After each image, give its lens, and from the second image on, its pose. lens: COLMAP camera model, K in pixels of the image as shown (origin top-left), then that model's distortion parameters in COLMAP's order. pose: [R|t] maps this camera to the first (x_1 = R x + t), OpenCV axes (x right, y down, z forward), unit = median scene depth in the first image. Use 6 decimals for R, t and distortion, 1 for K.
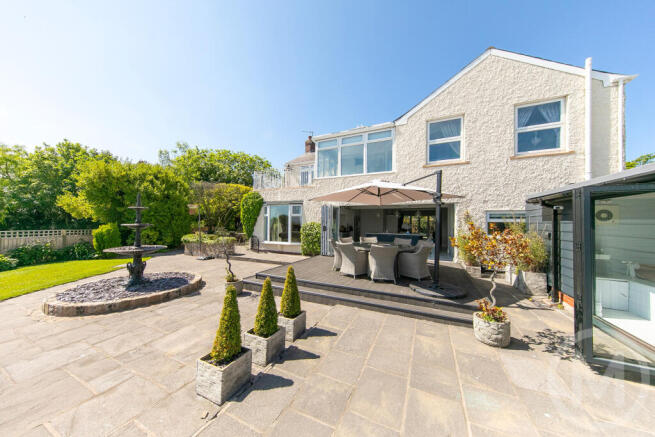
lens RADIAL K [[210.9, 0, 327.5], [0, 210.9, 218.5], [0, 0, 1]] dist [0.006382, -0.000015]
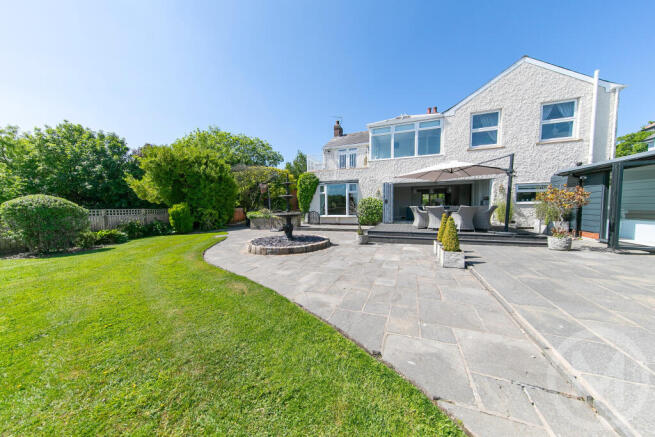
lens RADIAL K [[210.9, 0, 327.5], [0, 210.9, 218.5], [0, 0, 1]] dist [0.006382, -0.000015]
pose [[0.996413, -0.027008, 0.080200, -0.475626], [0.020836, 0.996828, 0.076814, 0.046594], [-0.082020, -0.074867, 0.993815, -0.220428]]
